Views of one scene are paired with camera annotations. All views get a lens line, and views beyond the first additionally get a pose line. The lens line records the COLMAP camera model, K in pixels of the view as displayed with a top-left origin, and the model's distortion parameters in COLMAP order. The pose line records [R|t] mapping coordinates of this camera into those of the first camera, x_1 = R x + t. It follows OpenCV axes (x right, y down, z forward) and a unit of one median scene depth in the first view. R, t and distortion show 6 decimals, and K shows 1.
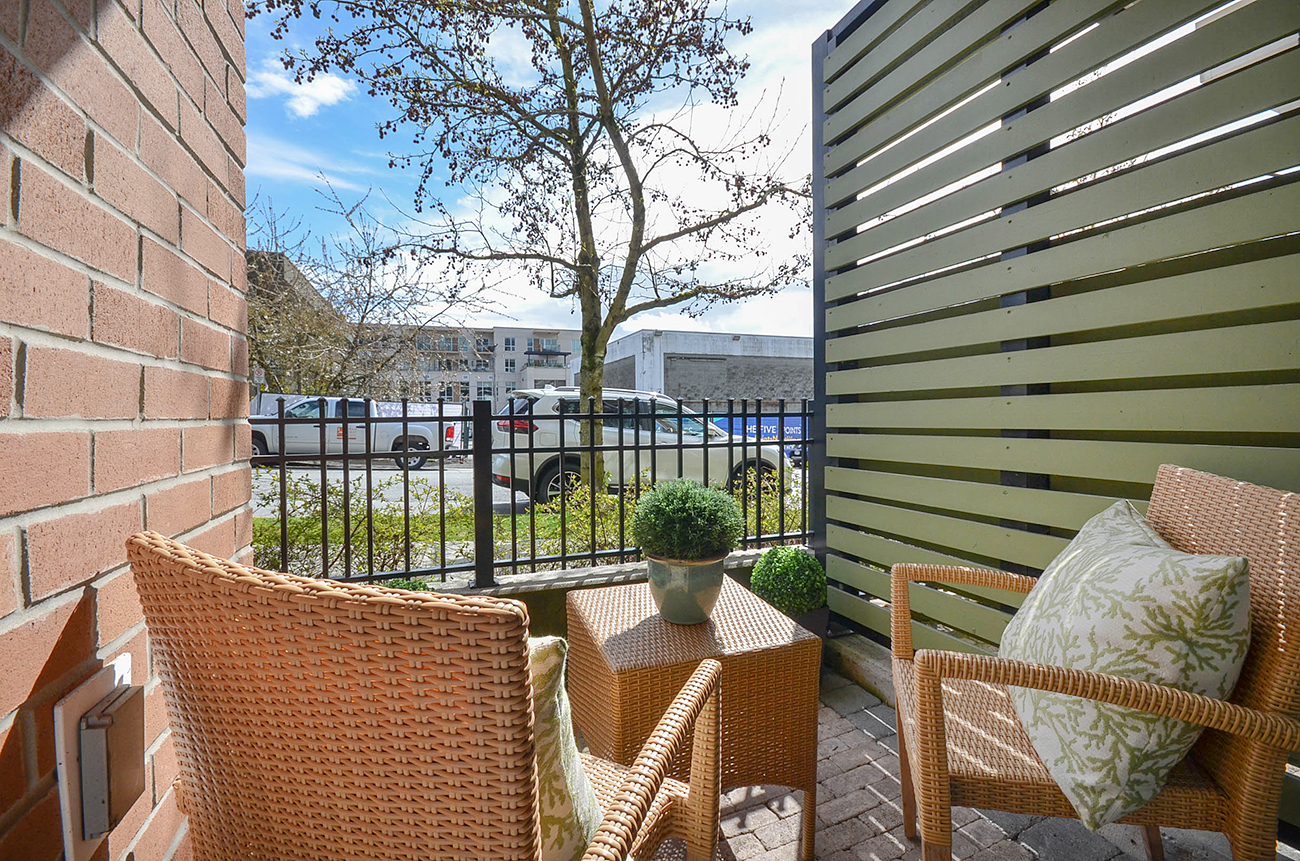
lens RADIAL K [[570.0, 0, 651.4], [0, 570.0, 428.0], [0, 0, 1]] dist [0.003381, -0.007864]
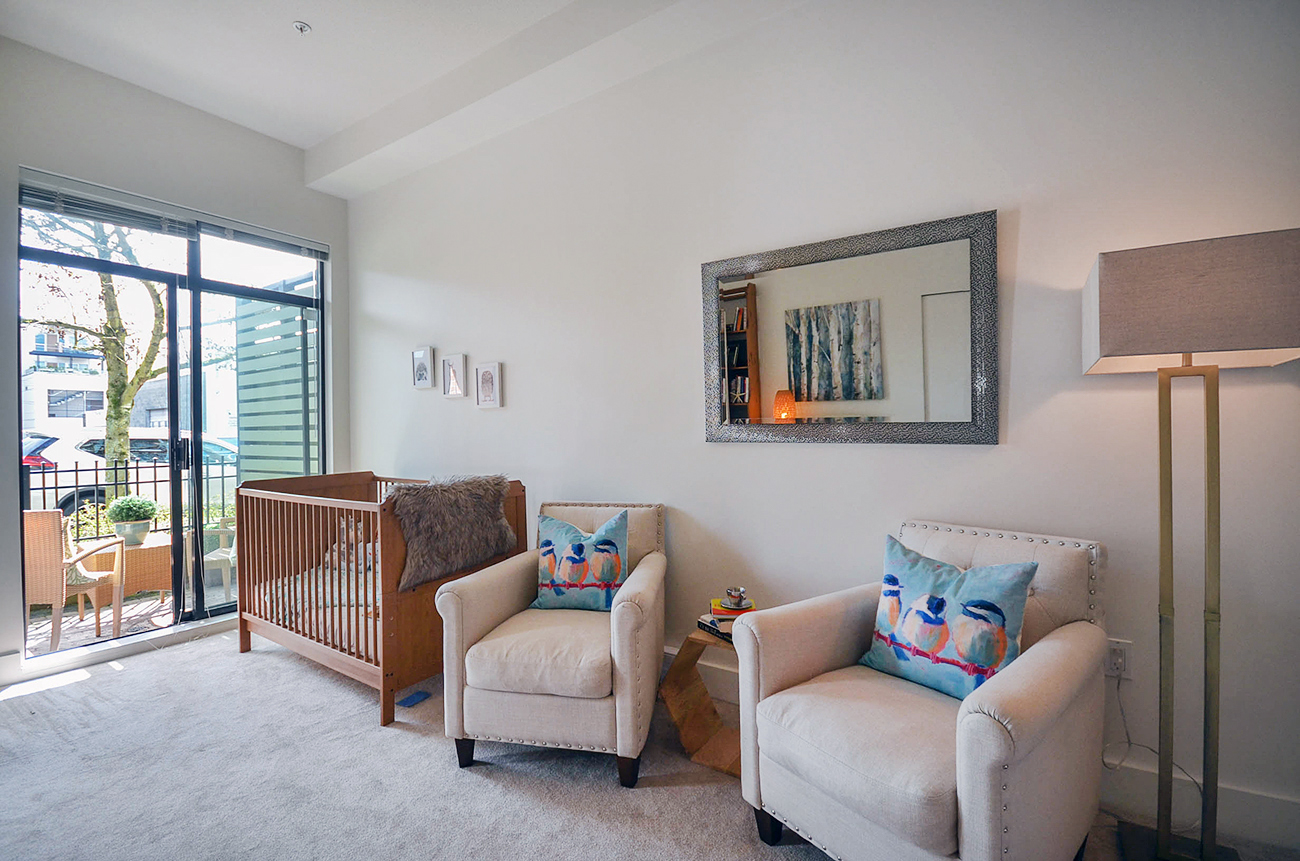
lens RADIAL K [[570.0, 0, 645.3], [0, 570.0, 428.5], [0, 0, 1]] dist [0.003381, -0.007864]
pose [[0.819368, -0.007333, 0.573221, 0.127347], [0.020941, 0.999634, -0.017145, -0.035080], [-0.572885, 0.026052, 0.819222, -0.677995]]
